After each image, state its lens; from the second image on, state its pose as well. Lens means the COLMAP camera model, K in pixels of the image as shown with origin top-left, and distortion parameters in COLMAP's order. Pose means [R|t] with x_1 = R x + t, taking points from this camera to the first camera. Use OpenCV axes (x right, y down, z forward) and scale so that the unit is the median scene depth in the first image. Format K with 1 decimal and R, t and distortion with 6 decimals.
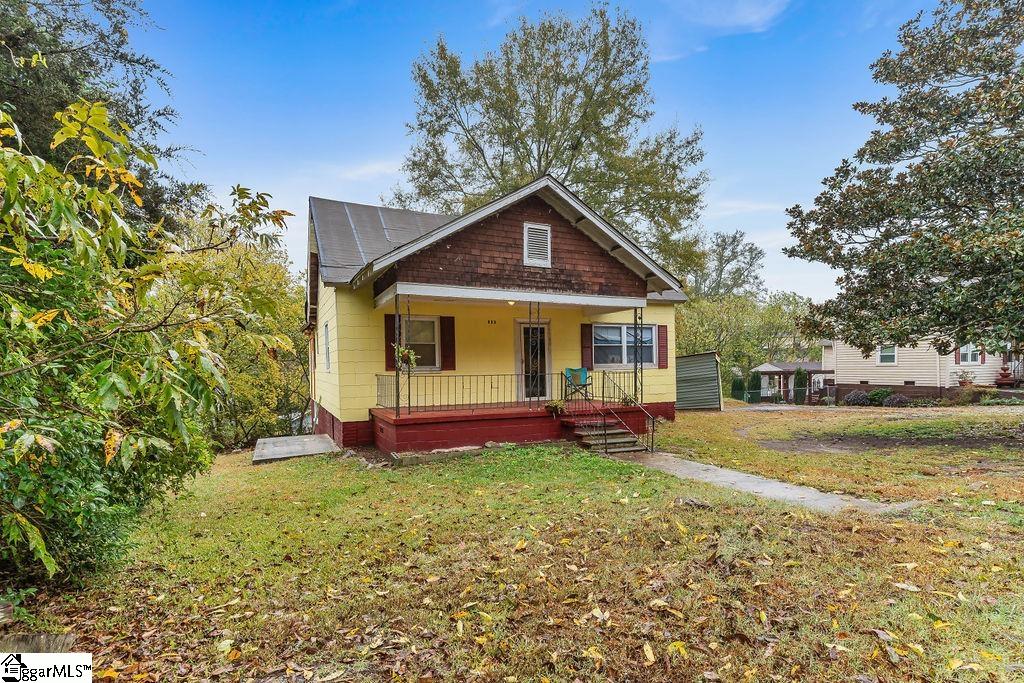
lens RADIAL K [[492.6, 0, 512.6], [0, 492.6, 372.0], [0, 0, 1]] dist [0.000143, 0.000073]
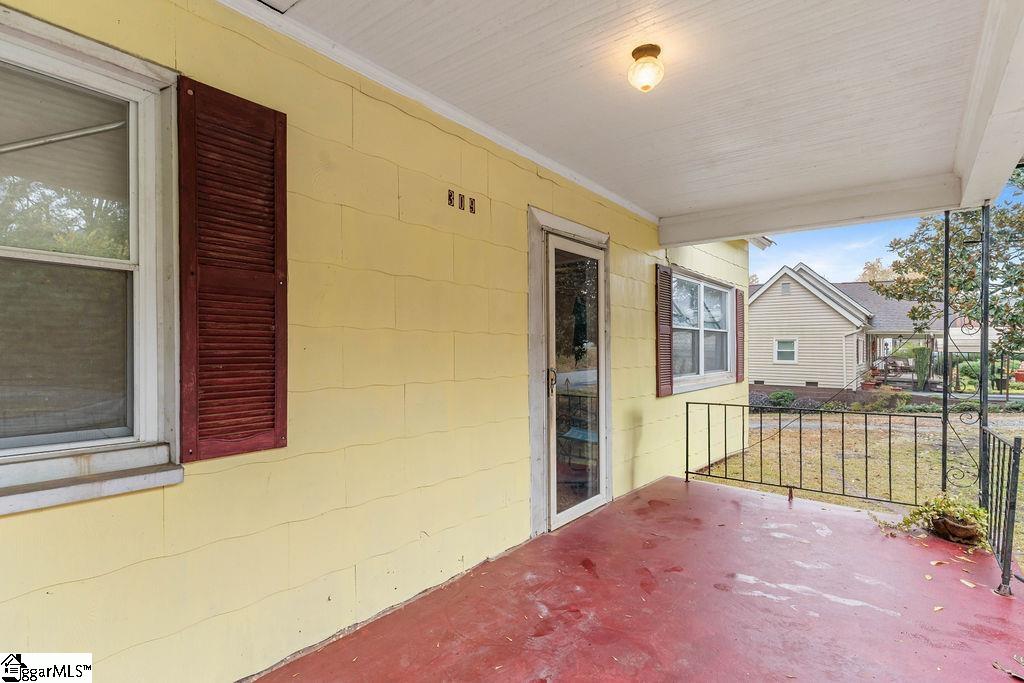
lens RADIAL K [[498.3, 0, 511.4], [0, 498.3, 355.6], [0, 0, 1]] dist [0.000962, 0.000200]
pose [[0.900714, 0.013881, 0.434191, -0.117809], [-0.013786, 0.999899, -0.003368, -0.032882], [-0.434194, -0.002952, 0.900815, 0.790754]]
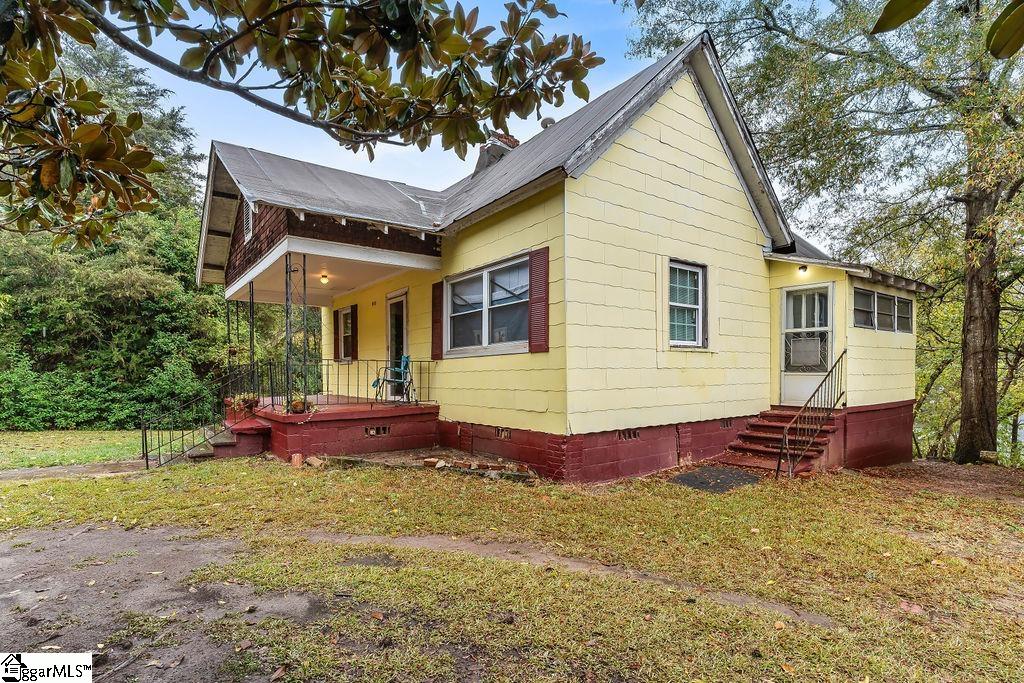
lens RADIAL K [[498.3, 0, 511.4], [0, 498.3, 355.6], [0, 0, 1]] dist [0.000962, 0.000200]
pose [[0.195781, -0.010713, -0.980589, 0.847764], [0.001475, 0.999942, -0.010630, -0.000997], [0.980647, 0.000635, 0.195786, 1.064005]]
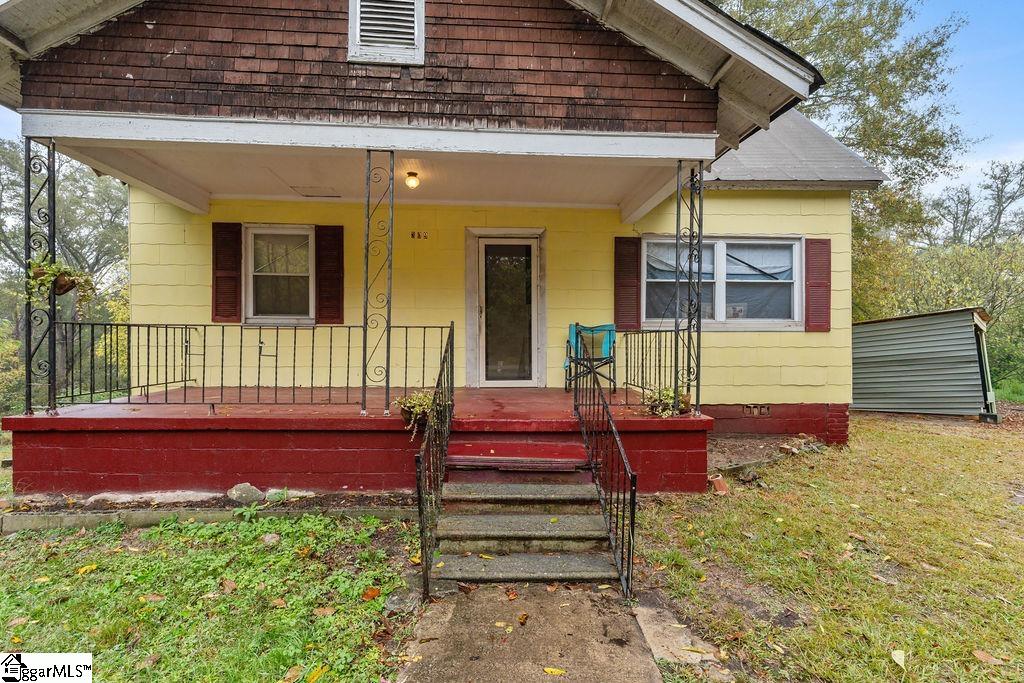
lens RADIAL K [[489.7, 0, 512.0], [0, 489.7, 341.5], [0, 0, 1]] dist [0.001122, 0.000066]
pose [[0.927618, 0.018547, -0.373069, 0.249877], [-0.022451, 0.999729, -0.006122, 0.014119], [0.372855, 0.014055, 0.927783, 0.548320]]
